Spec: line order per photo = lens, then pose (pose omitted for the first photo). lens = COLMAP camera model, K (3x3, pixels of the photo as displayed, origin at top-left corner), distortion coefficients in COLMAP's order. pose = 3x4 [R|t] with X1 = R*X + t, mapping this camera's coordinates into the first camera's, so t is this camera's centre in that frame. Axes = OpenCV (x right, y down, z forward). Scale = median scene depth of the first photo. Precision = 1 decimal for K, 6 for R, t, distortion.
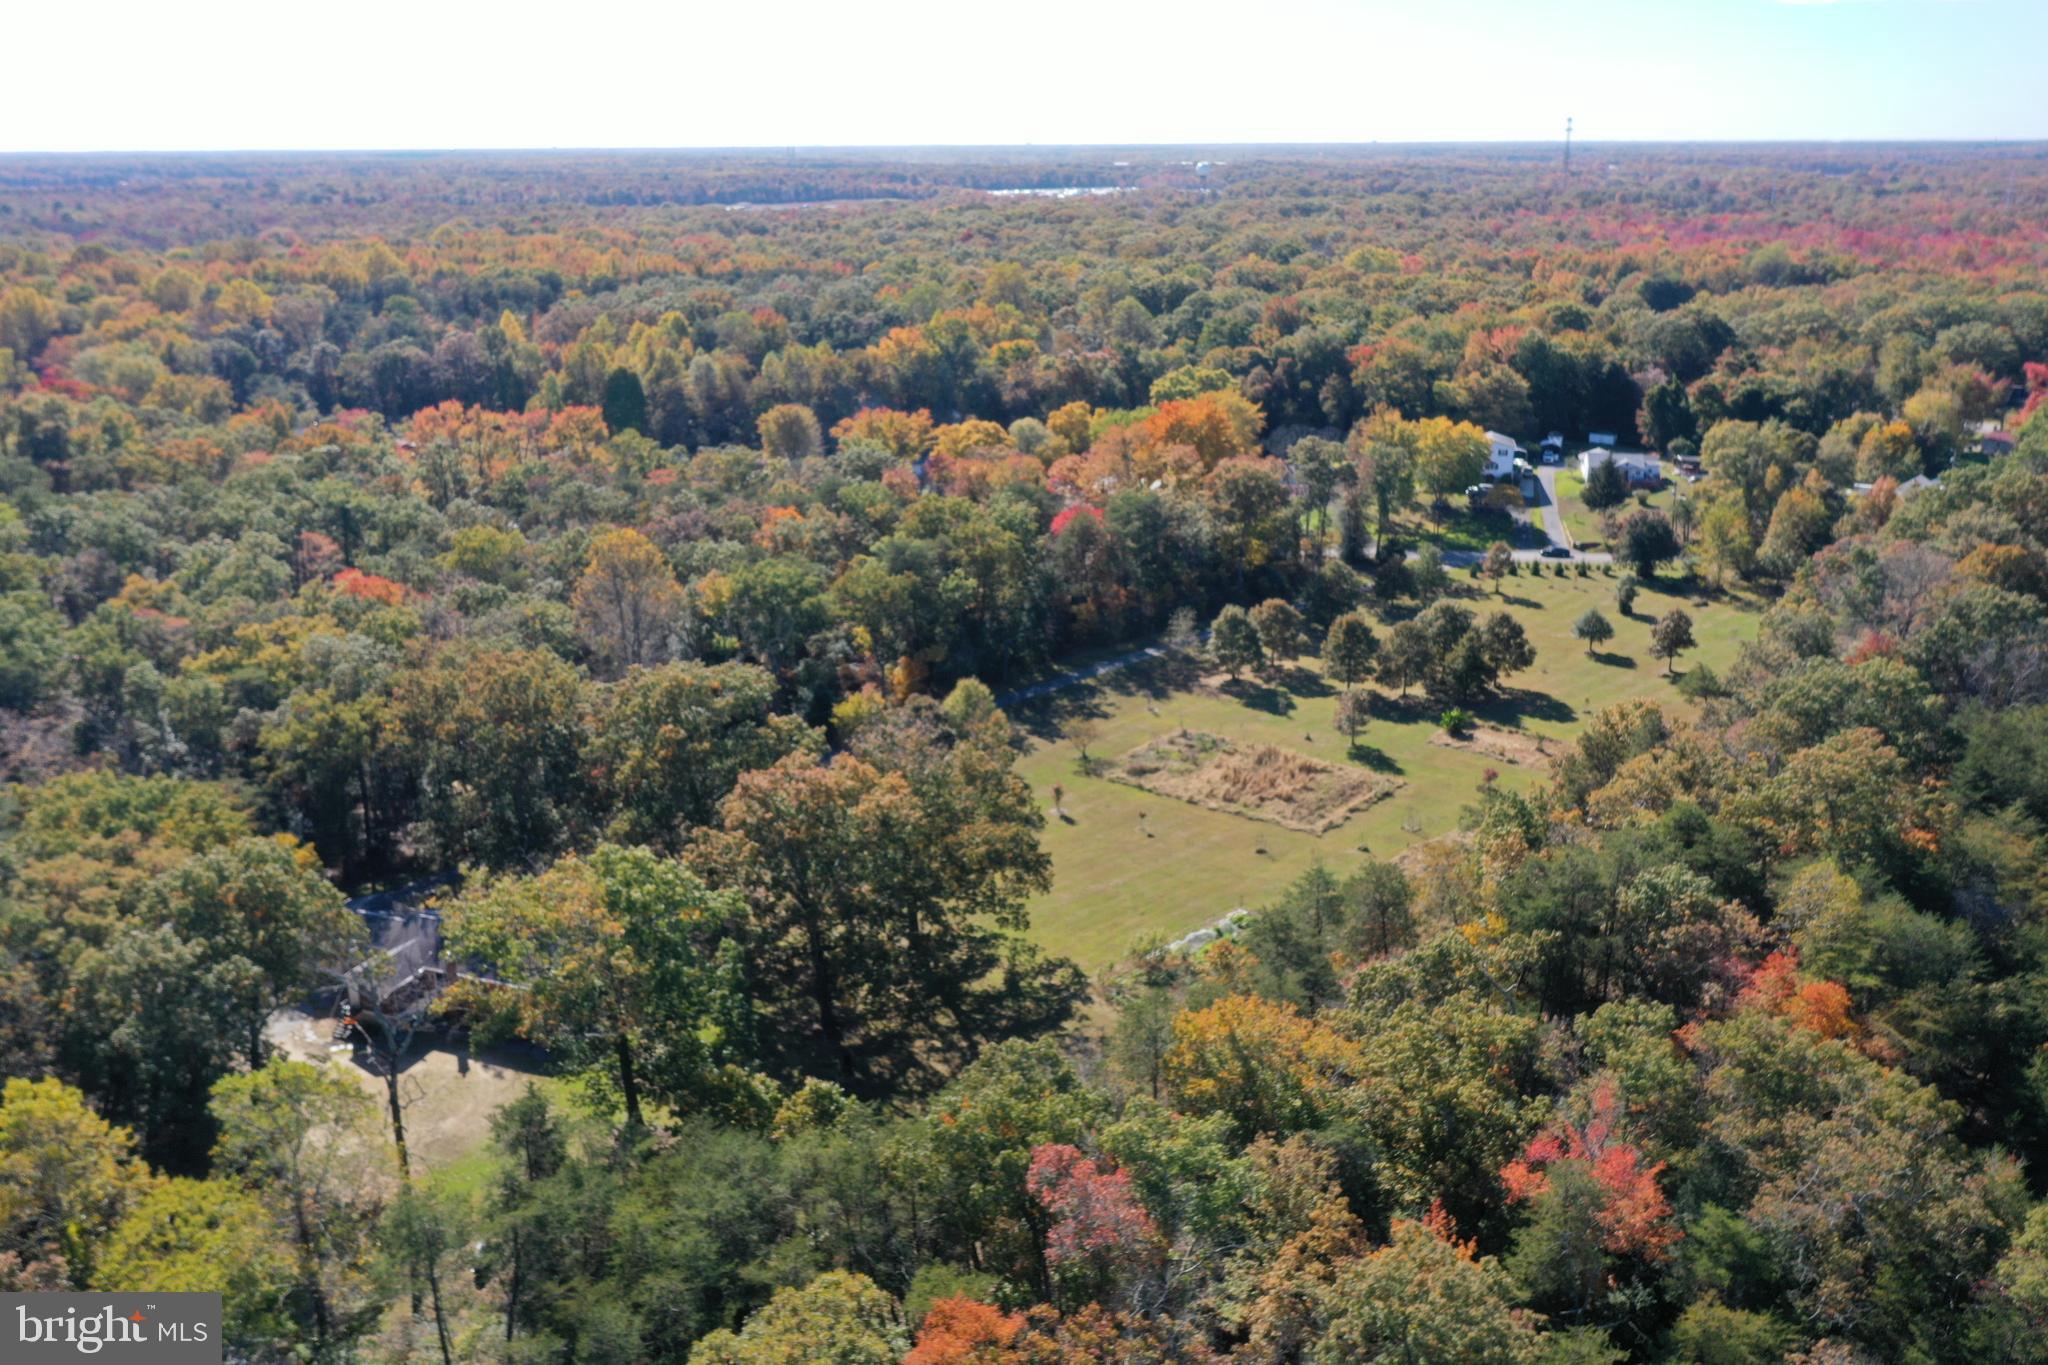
lens RADIAL K [[1665.6, 0, 1029.9], [0, 1665.6, 679.8], [0, 0, 1]] dist [-0.004763, 0.007560]
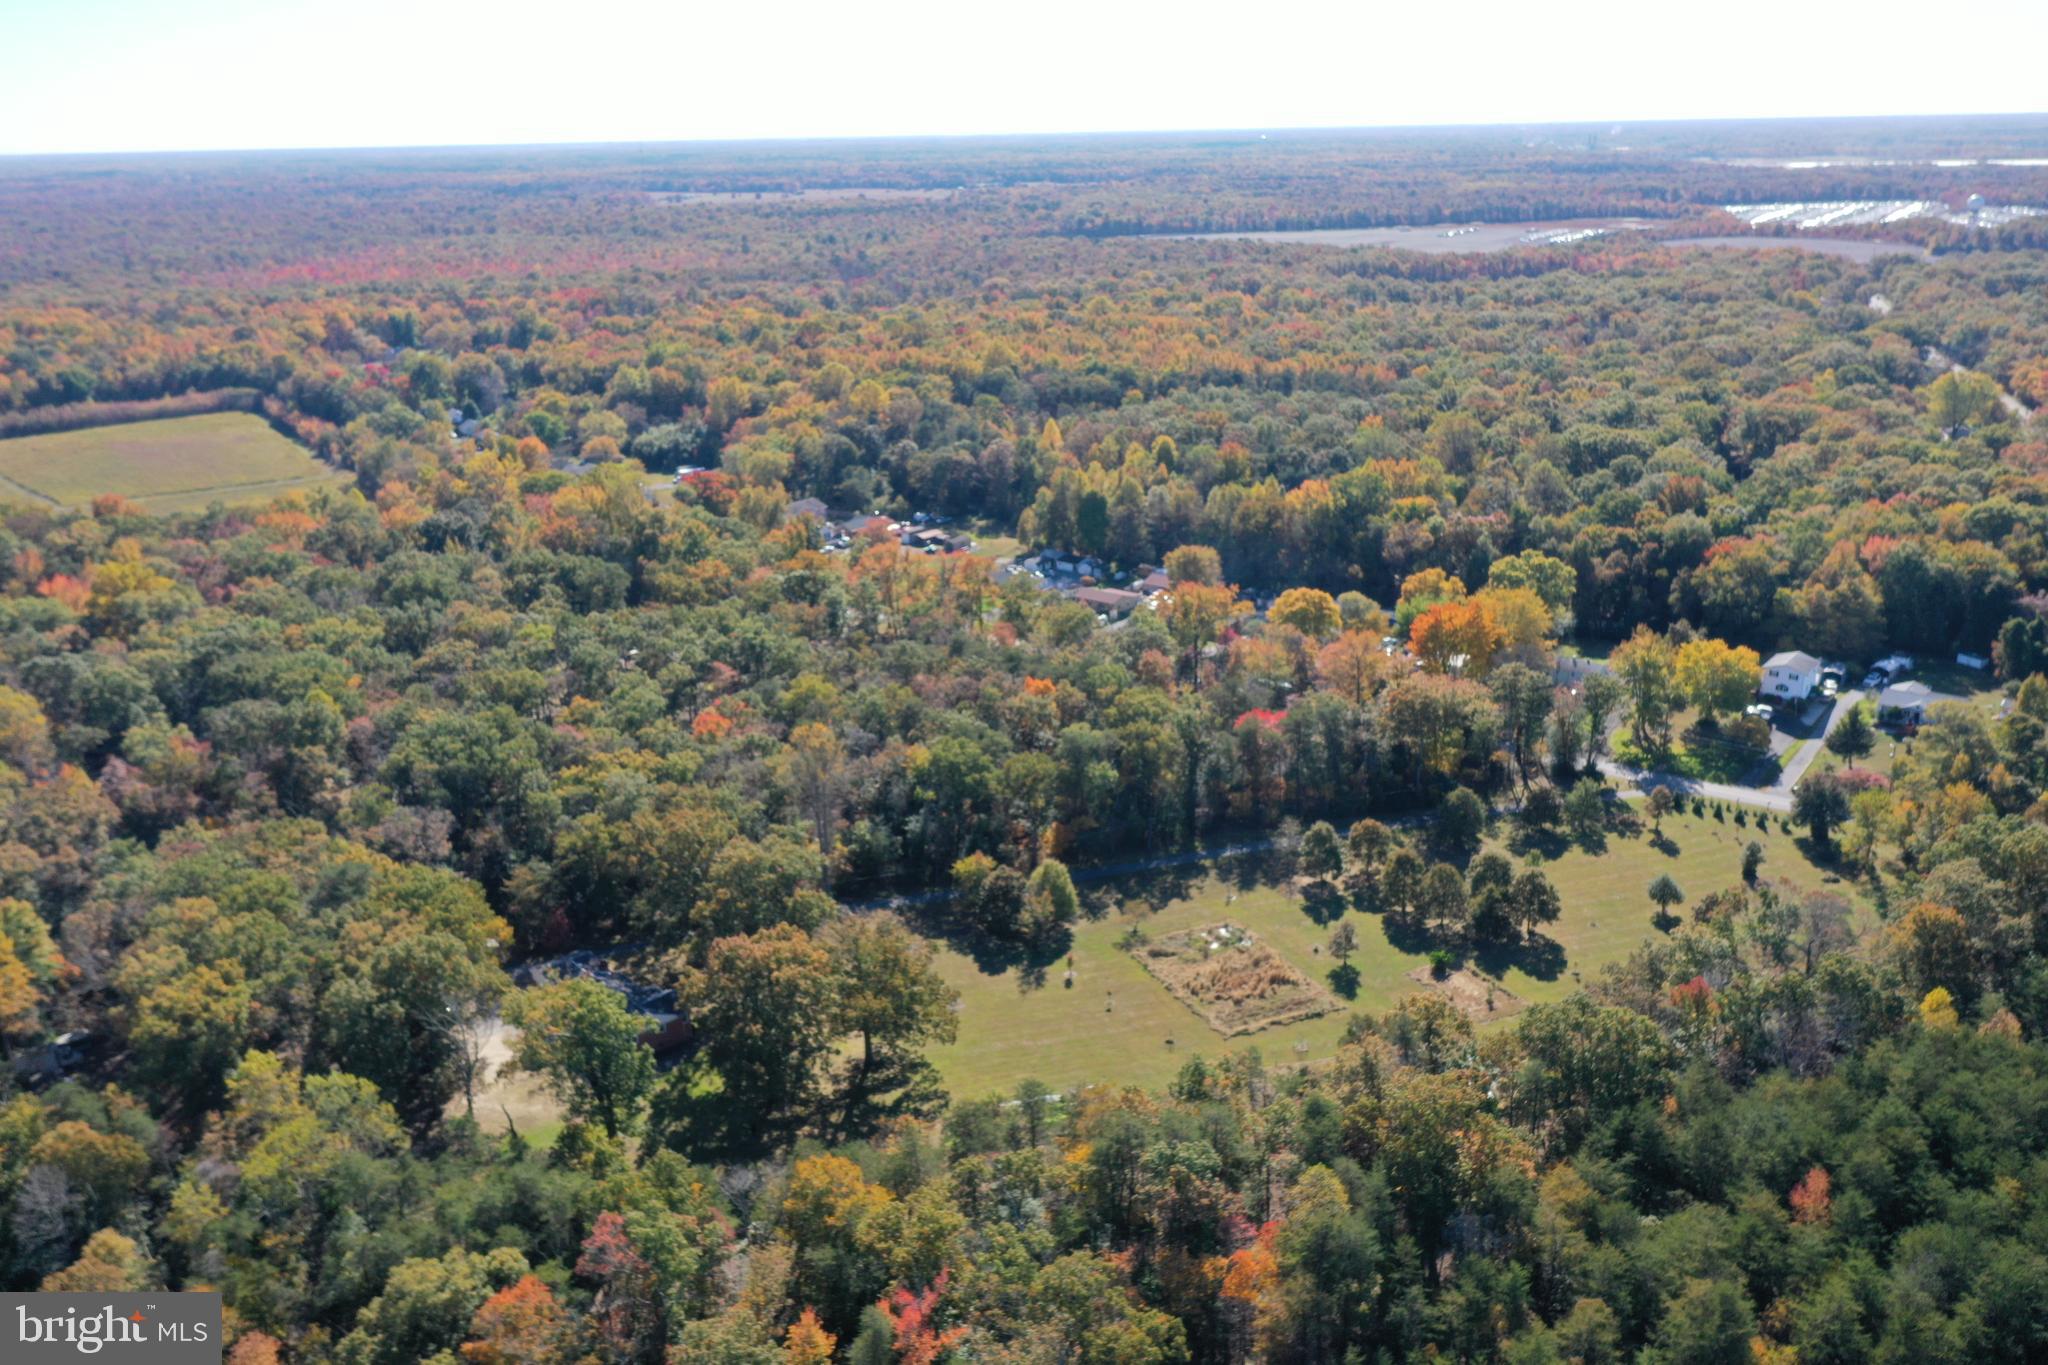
lens RADIAL K [[1665.6, 0, 1014.2], [0, 1665.6, 681.6], [0, 0, 1]] dist [-0.004763, 0.007560]
pose [[0.886601, 0.132390, -0.443183, 0.308104], [-0.123331, 0.991138, 0.049351, -0.123007], [0.445789, 0.010904, 0.895072, -0.127500]]
